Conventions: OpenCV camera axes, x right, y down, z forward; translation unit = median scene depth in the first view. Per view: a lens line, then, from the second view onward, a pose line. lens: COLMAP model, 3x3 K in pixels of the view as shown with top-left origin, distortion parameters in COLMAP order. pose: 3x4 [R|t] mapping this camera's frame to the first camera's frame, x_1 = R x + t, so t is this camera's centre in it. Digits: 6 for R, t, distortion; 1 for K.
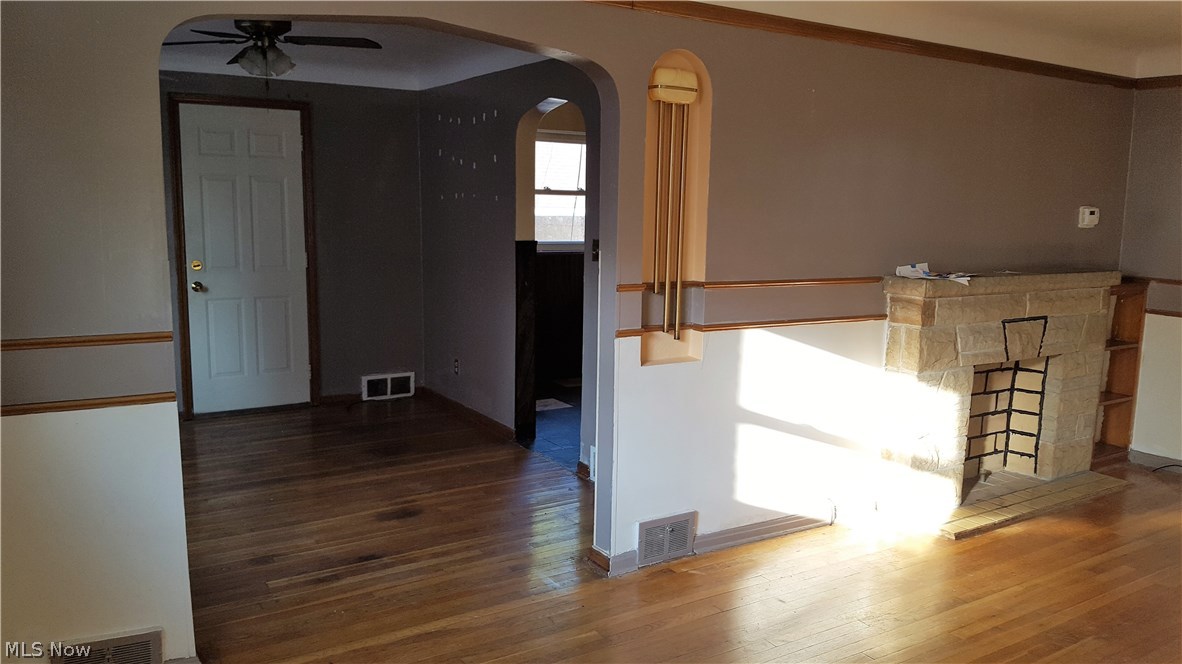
lens RADIAL K [[900.6, 0, 587.4], [0, 900.6, 345.3], [0, 0, 1]] dist [0.100873, -0.237262]
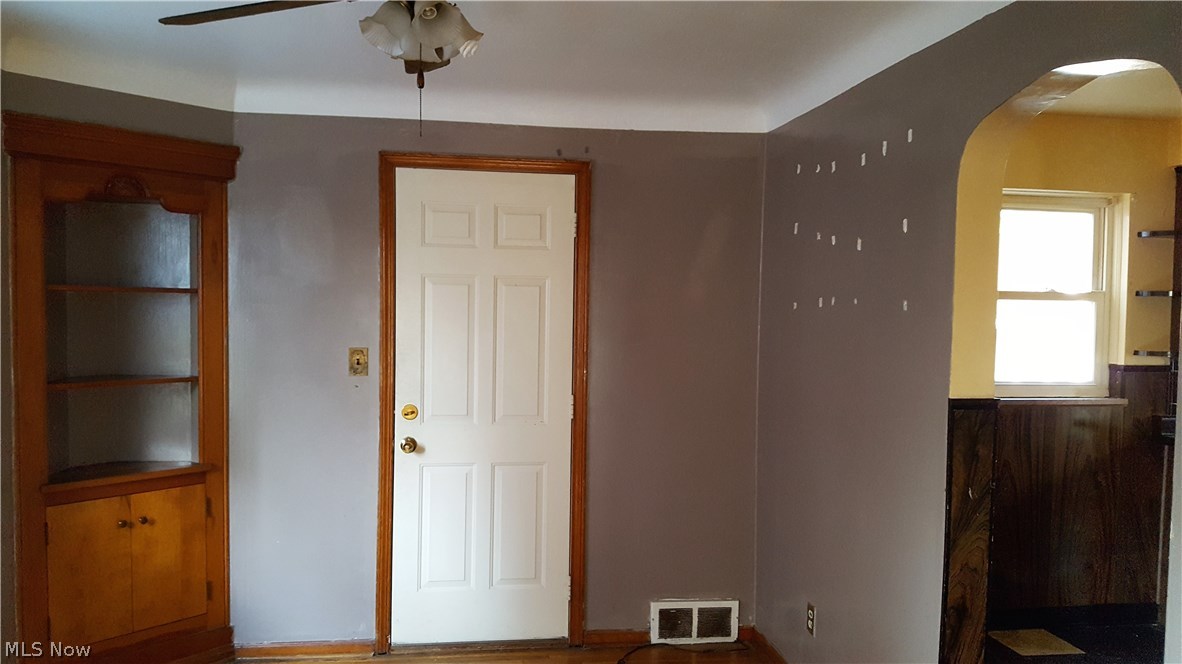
lens RADIAL K [[950.6, 0, 564.9], [0, 950.6, 350.1], [0, 0, 1]] dist [0.003121, -0.005120]
pose [[0.918304, 0.014767, -0.395600, -0.056730], [-0.059644, 0.993058, -0.101383, -0.066838], [0.391356, 0.116695, 0.912810, 0.398110]]
